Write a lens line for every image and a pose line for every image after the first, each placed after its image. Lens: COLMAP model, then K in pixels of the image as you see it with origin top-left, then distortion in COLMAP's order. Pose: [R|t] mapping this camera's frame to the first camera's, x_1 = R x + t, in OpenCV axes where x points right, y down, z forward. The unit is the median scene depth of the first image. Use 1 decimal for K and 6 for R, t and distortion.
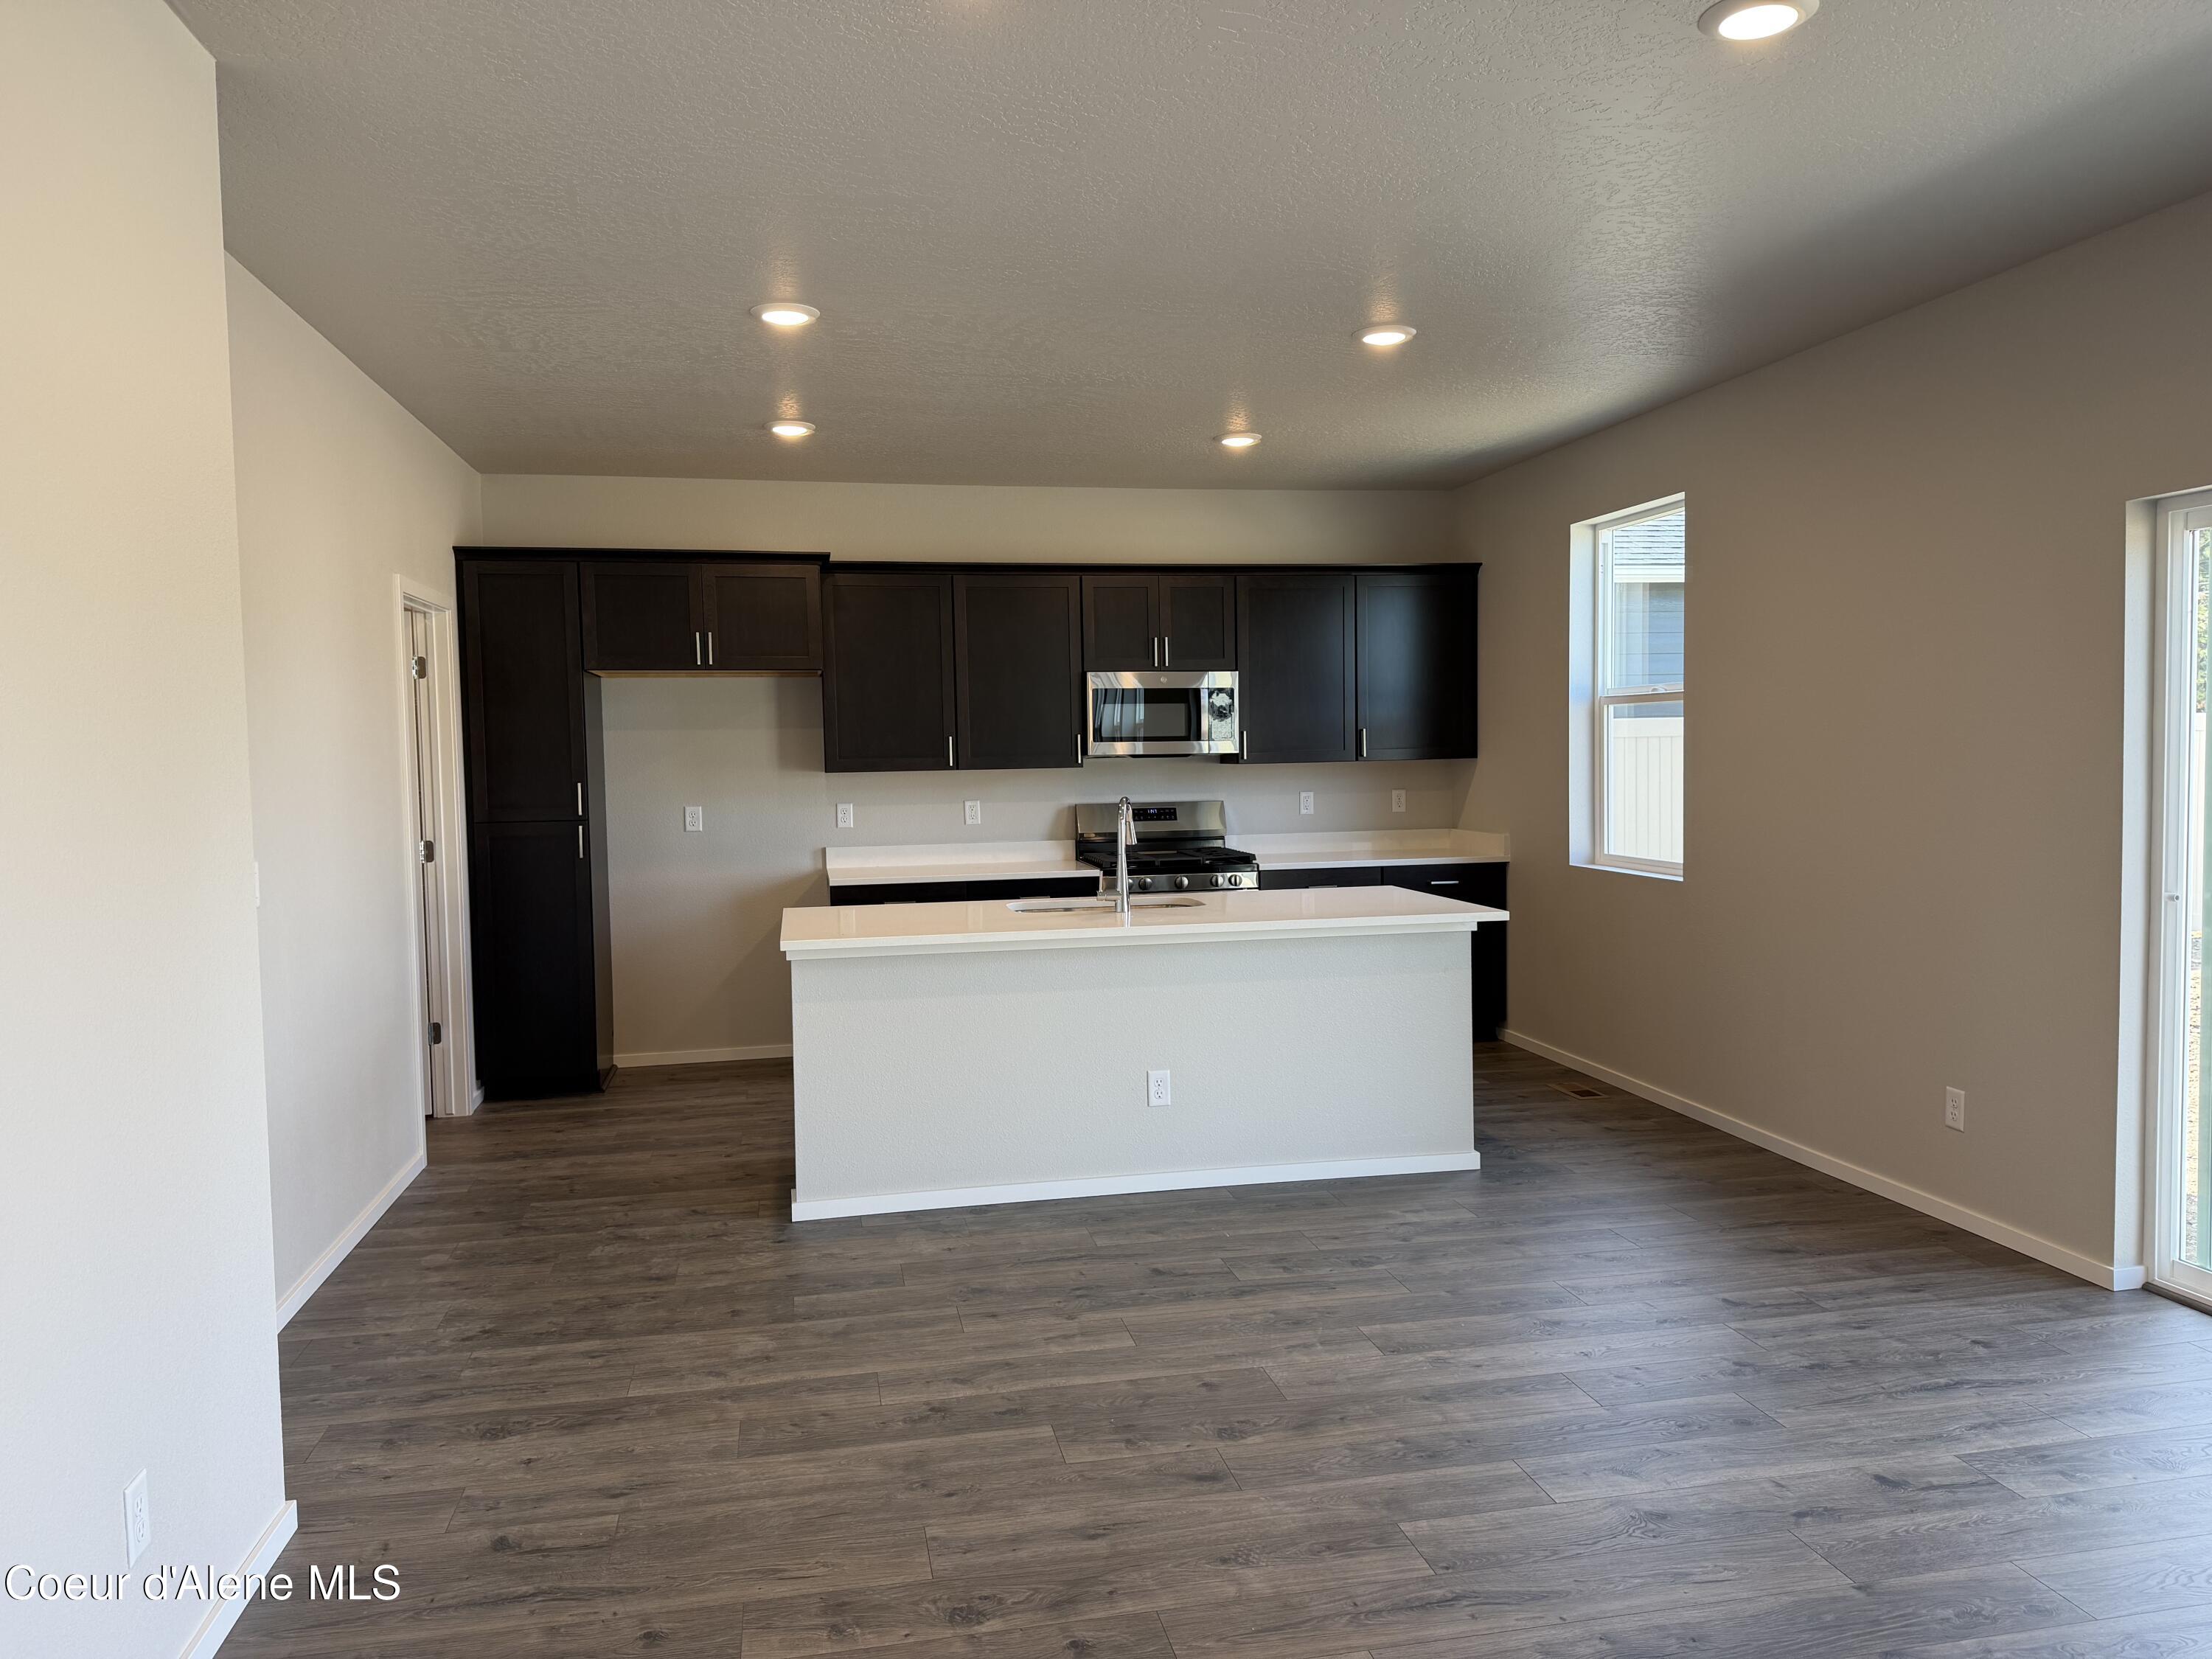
lens RADIAL K [[1569.6, 0, 1106.0], [0, 1569.6, 829.5], [0, 0, 1]] dist [0.001373, -0.000043]
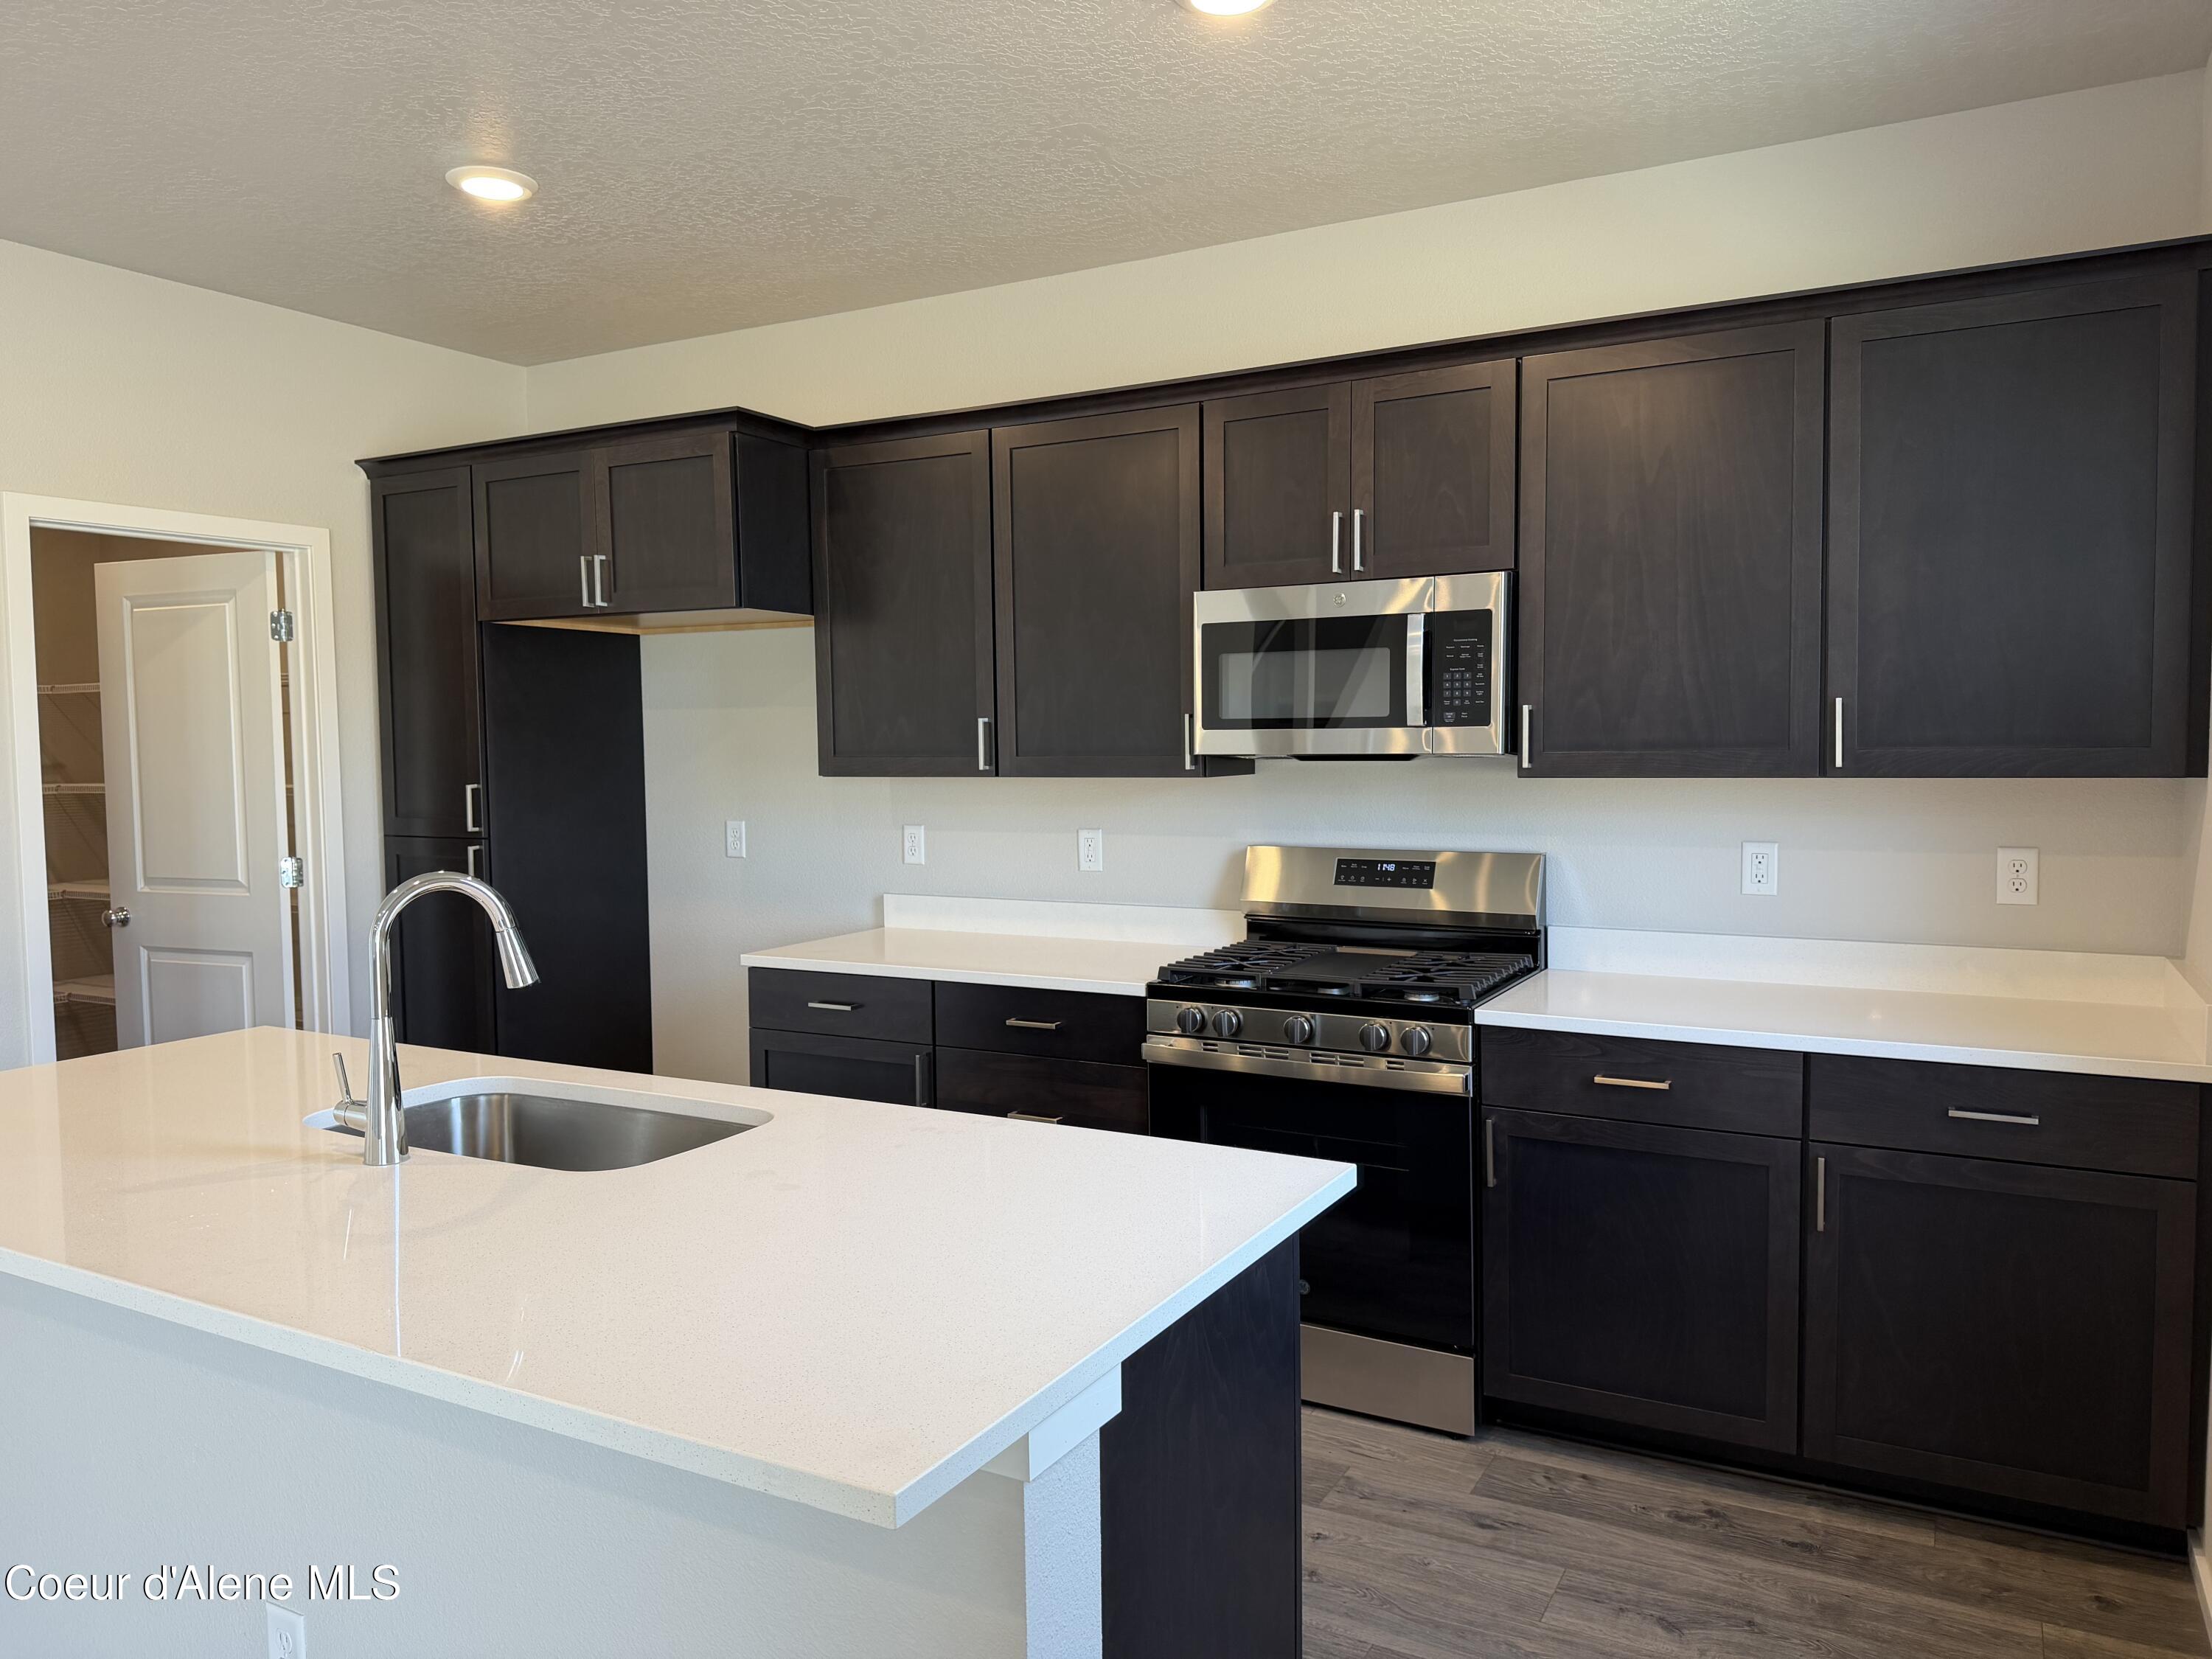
lens RADIAL K [[1515.4, 0, 1106.0], [0, 1515.4, 829.5], [0, 0, 1]] dist [-0.005322, -0.005120]
pose [[0.767496, 0.048219, -0.639237, 0.280877], [-0.039878, 0.998827, 0.027464, -0.034902], [0.639812, 0.004413, 0.768519, 0.595998]]
